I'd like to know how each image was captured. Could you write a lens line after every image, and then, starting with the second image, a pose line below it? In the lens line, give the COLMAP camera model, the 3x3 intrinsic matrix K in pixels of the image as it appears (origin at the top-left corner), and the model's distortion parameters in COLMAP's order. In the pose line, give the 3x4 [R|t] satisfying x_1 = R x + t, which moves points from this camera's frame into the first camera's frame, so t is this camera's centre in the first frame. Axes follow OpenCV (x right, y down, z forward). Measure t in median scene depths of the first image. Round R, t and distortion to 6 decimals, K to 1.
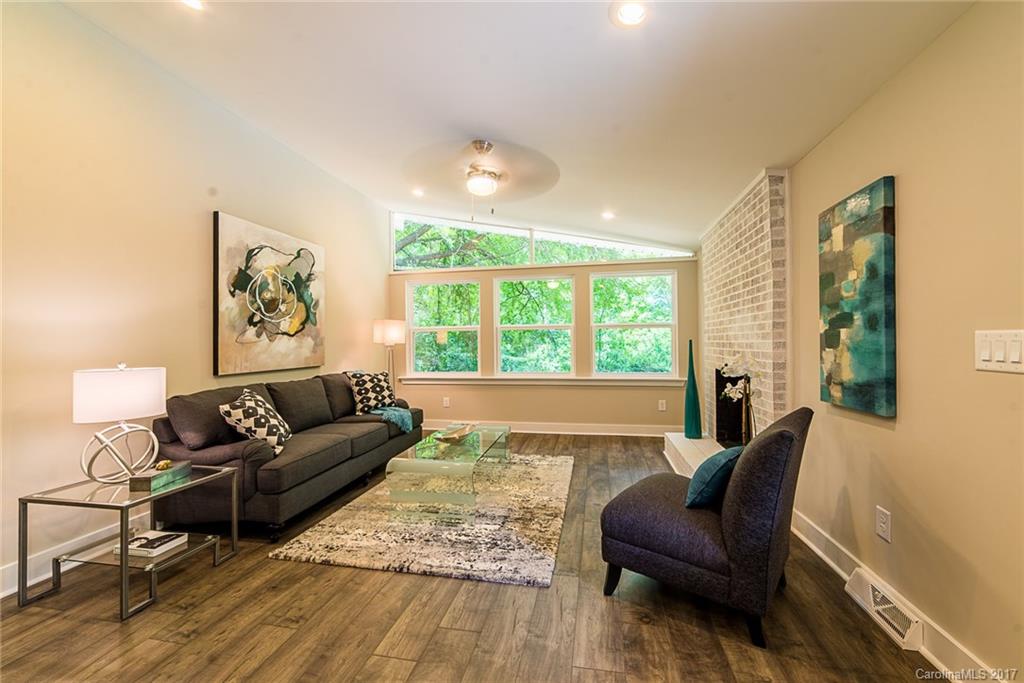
lens RADIAL K [[419.5, 0, 513.5], [0, 419.5, 343.0], [0, 0, 1]] dist [0.003695, 0.000860]
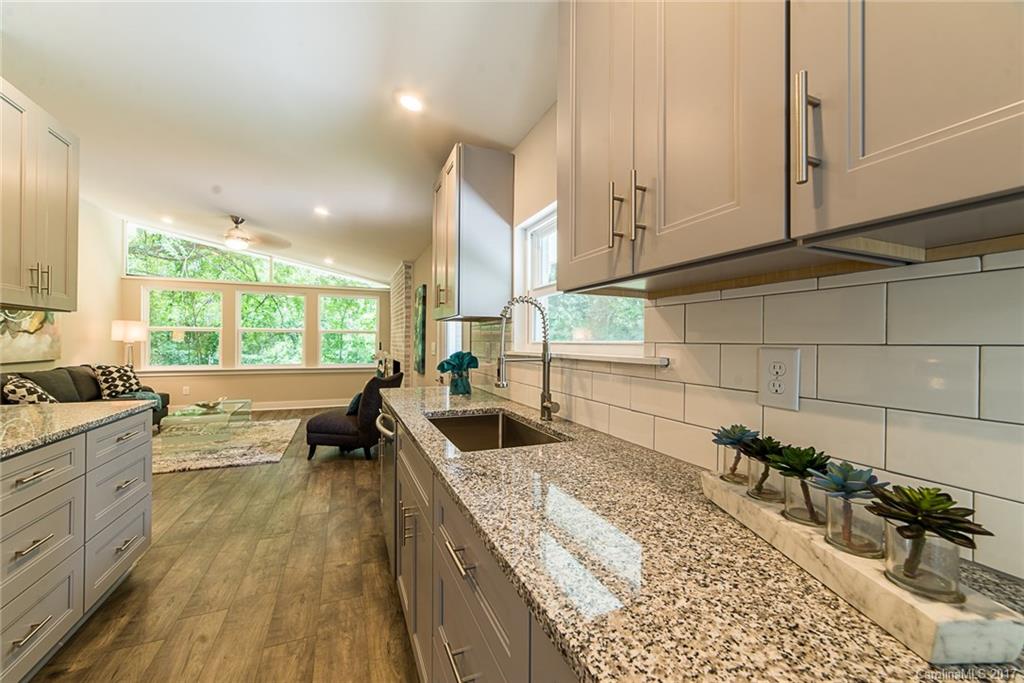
lens RADIAL K [[419.5, 0, 513.8], [0, 419.5, 343.1], [0, 0, 1]] dist [0.003695, 0.000860]
pose [[0.840085, 0.015793, 0.542225, -0.036356], [-0.017536, 0.999844, -0.001953, -0.010589], [-0.542171, -0.007868, 0.840231, -0.675238]]
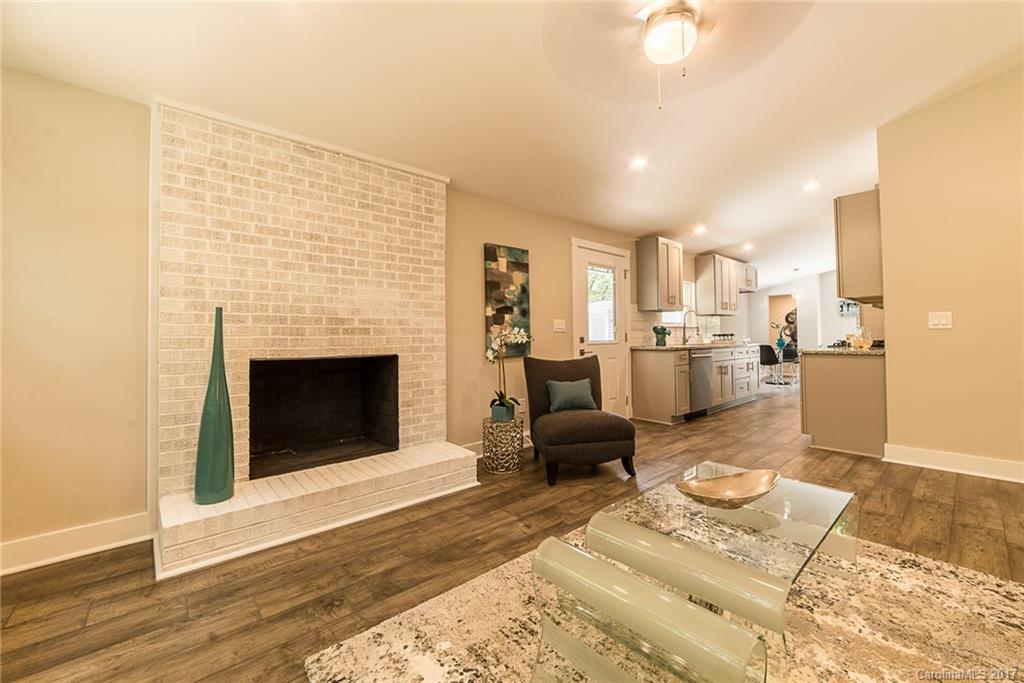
lens RADIAL K [[419.5, 0, 535.0], [0, 419.5, 331.9], [0, 0, 1]] dist [0.003695, 0.000860]
pose [[-0.816866, 0.026175, 0.576234, -0.187259], [0.019571, 0.999652, -0.017665, 0.038006], [-0.576496, -0.003152, -0.817094, 1.188932]]
